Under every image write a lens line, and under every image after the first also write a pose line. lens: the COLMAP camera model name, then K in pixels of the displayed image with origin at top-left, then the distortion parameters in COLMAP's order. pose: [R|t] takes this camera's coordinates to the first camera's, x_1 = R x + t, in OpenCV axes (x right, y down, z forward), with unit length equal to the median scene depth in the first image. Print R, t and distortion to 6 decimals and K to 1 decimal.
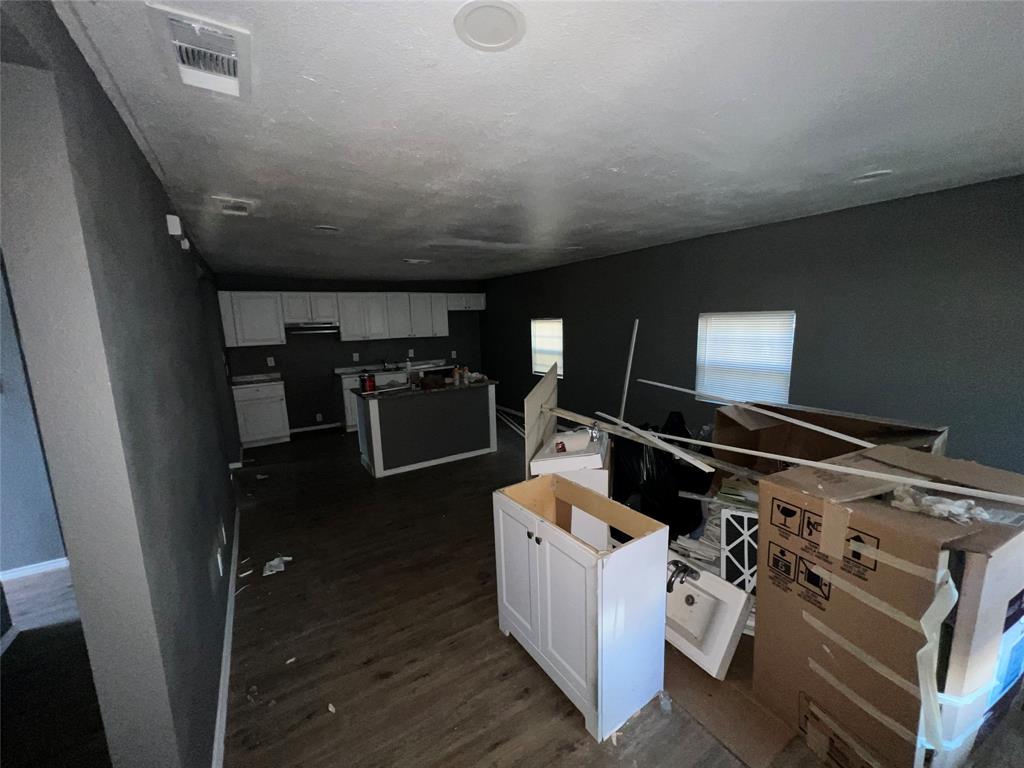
lens RADIAL K [[414.1, 0, 512.0], [0, 414.1, 384.0], [0, 0, 1]] dist [-0.000477, 0.000456]
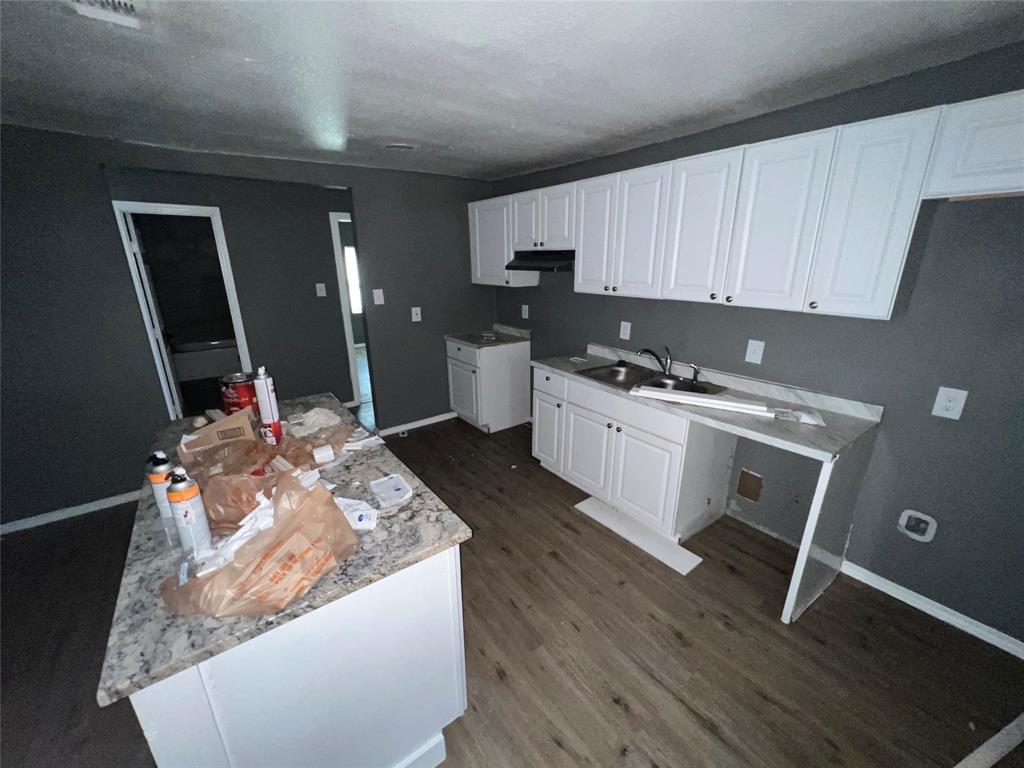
lens RADIAL K [[410.4, 0, 512.0], [0, 410.4, 384.0], [0, 0, 1]] dist [-0.000078, -0.000022]
pose [[0.076317, 0.322716, -0.943414, 0.078386], [-0.148388, 0.939313, 0.309310, -0.174162], [0.985980, 0.116386, 0.119573, 1.107940]]
